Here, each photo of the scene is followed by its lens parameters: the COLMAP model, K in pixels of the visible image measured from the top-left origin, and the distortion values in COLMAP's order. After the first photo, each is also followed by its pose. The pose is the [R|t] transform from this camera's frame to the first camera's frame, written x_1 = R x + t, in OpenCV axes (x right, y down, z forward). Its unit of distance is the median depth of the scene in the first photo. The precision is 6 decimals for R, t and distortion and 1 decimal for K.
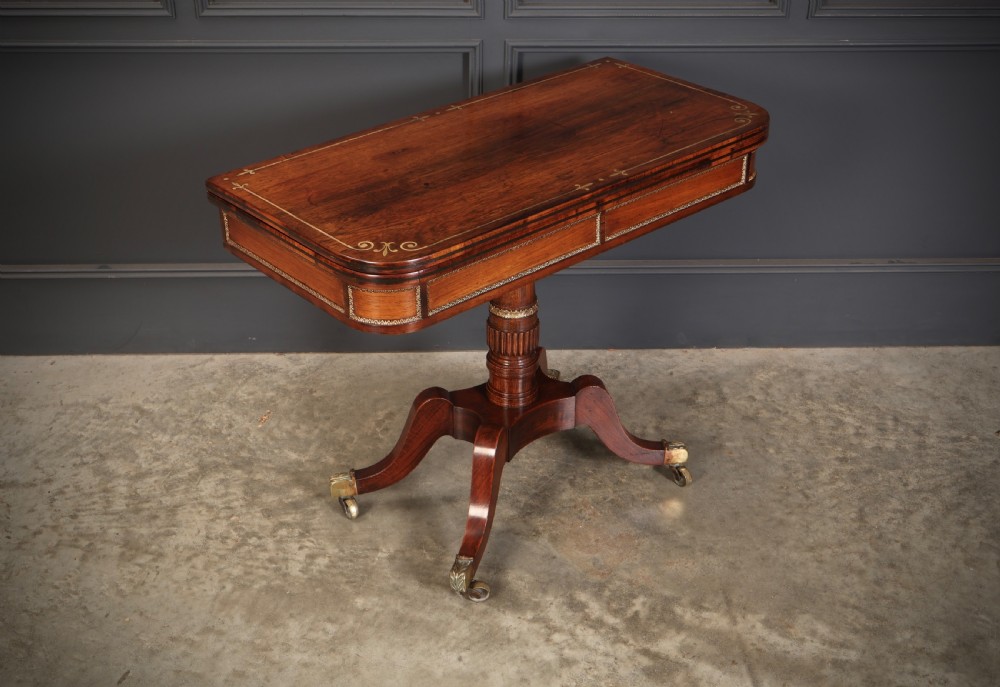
lens RADIAL K [[1301.3, 0, 487.5], [0, 1301.3, 340.0], [0, 0, 1]] dist [-0.001795, 0.000000]
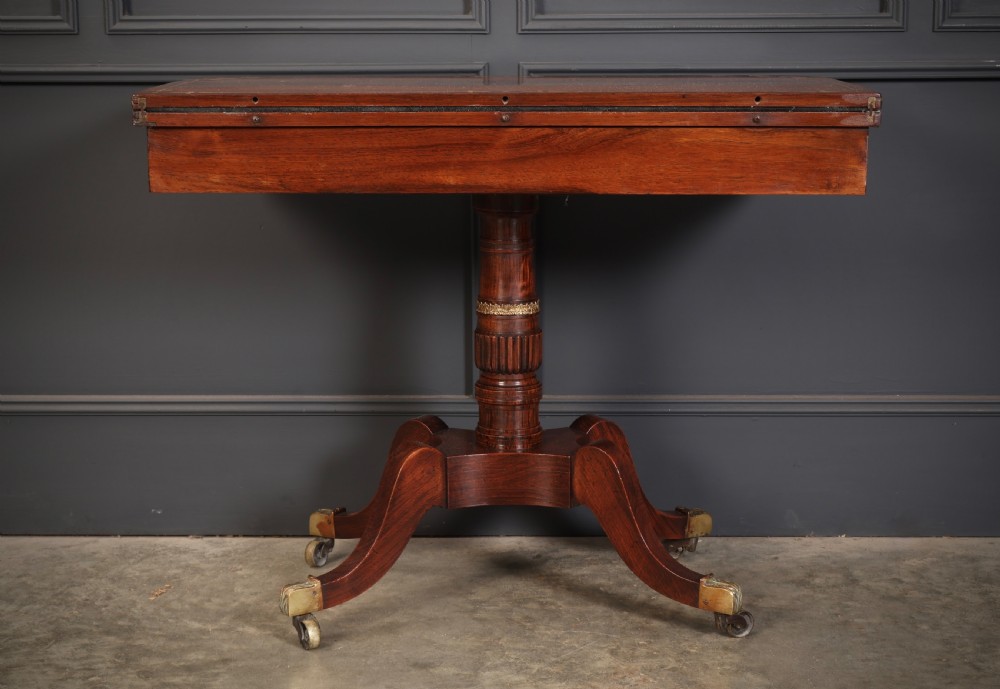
lens RADIAL K [[1916.9, 0, 481.3], [0, 1916.9, 298.7], [0, 0, 1]] dist [0.007372, 0.000000]
pose [[0.998303, -0.005255, -0.057999, 0.056819], [-0.015641, 0.935134, -0.353949, 0.291777], [0.056097, 0.354256, 0.933465, 0.036349]]
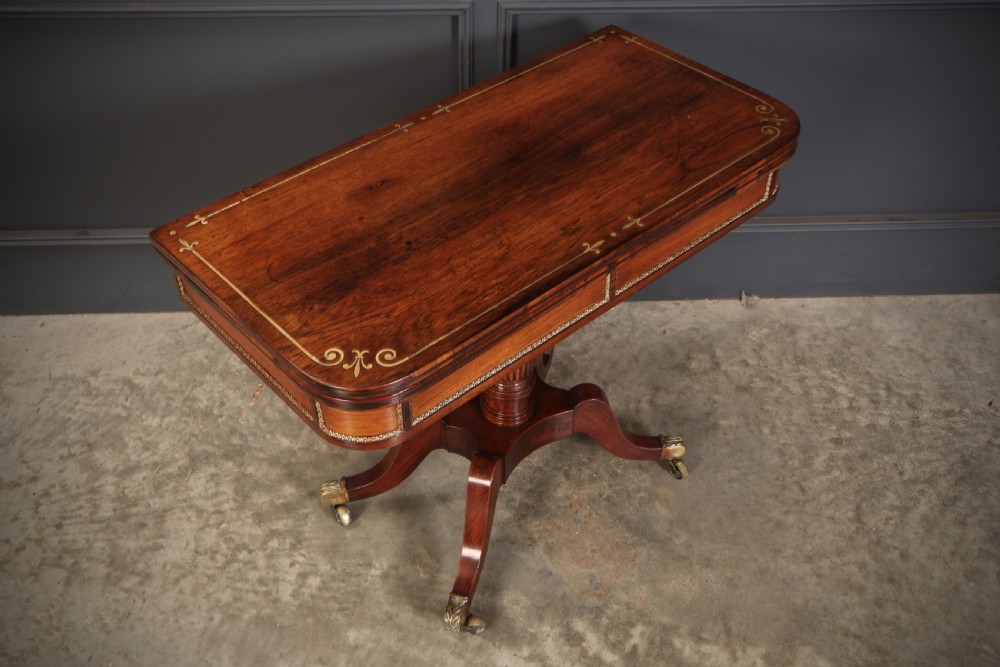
lens RADIAL K [[1020.7, 0, 497.6], [0, 1020.7, 342.0], [0, 0, 1]] dist [0.008713, 0.000000]
pose [[0.999857, -0.005908, 0.015858, 0.000263], [0.002213, 0.974675, 0.223616, -0.166697], [-0.016778, -0.223549, 0.974548, 0.270791]]
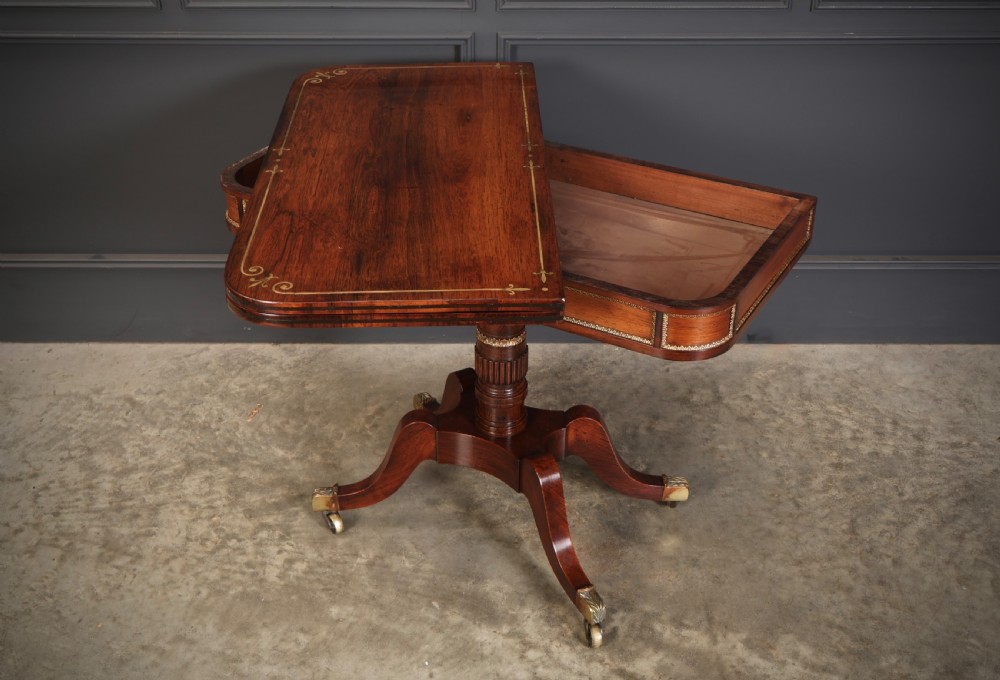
lens RADIAL K [[1243.2, 0, 485.4], [0, 1243.2, 334.8], [0, 0, 1]] dist [0.003106, 0.000000]
pose [[0.999246, 0.013144, -0.036531, 0.043390], [-0.011716, 0.999169, 0.039027, -0.042043], [0.037014, -0.038570, 0.998570, 0.062610]]
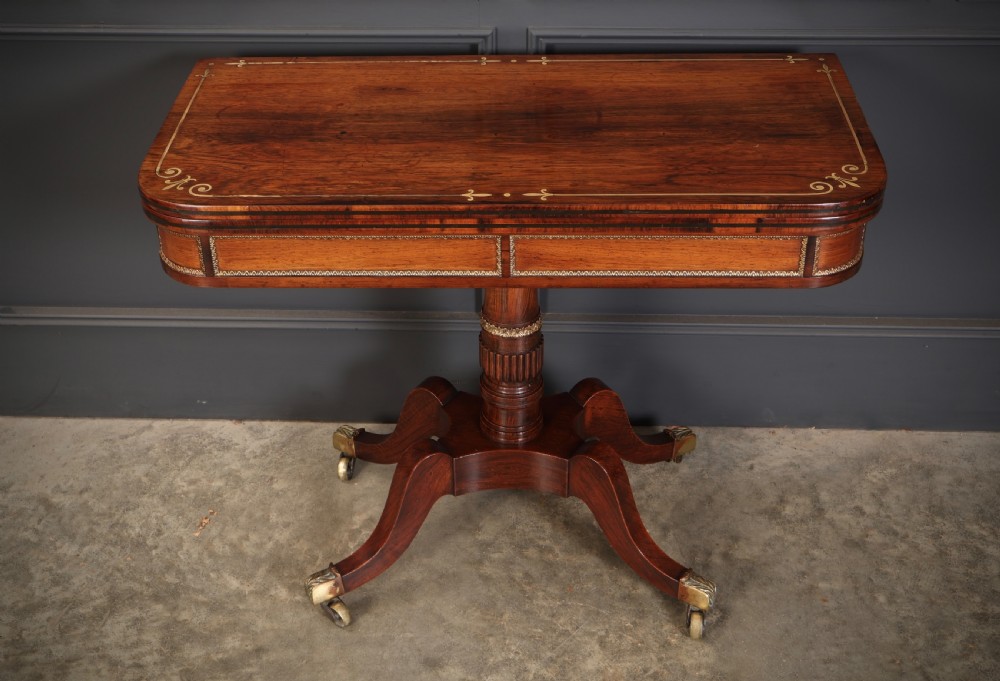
lens RADIAL K [[1416.8, 0, 484.9], [0, 1416.8, 337.5], [0, 0, 1]] dist [0.005766, 0.000000]
pose [[0.996933, 0.025464, -0.073996, 0.054942], [-0.020188, 0.997259, 0.071187, -0.119979], [0.075606, -0.069475, 0.994714, 0.216090]]
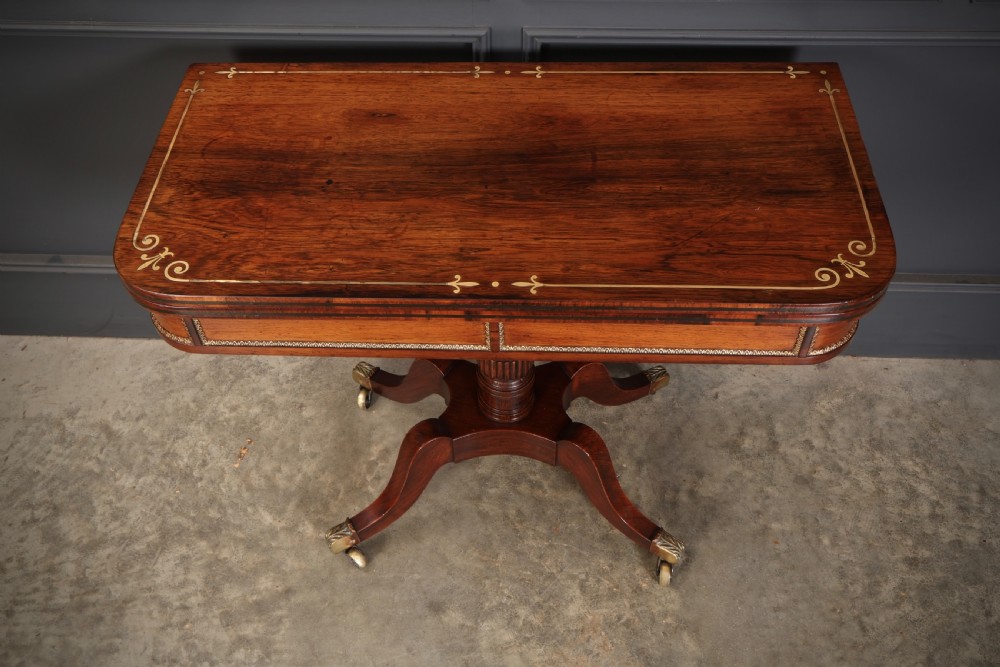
lens RADIAL K [[961.3, 0, 494.0], [0, 961.3, 339.3], [0, 0, 1]] dist [0.009566, 0.000000]
pose [[0.996116, 0.048013, -0.073815, 0.046764], [-0.018991, 0.935682, 0.352332, -0.268365], [0.085983, -0.349562, 0.932959, 0.473968]]
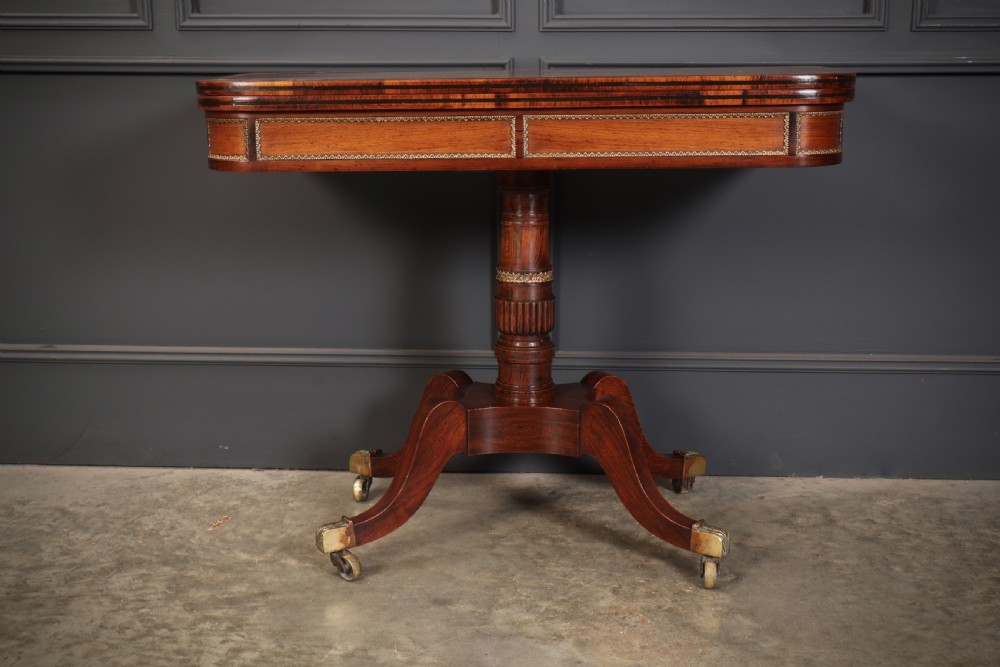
lens RADIAL K [[1391.9, 0, 496.3], [0, 1391.9, 302.5], [0, 0, 1]] dist [-0.006551, 0.000000]
pose [[0.996276, 0.007109, -0.085926, 0.065744], [-0.034309, 0.946981, -0.319453, 0.211451], [0.079099, 0.321211, 0.943698, 0.221659]]
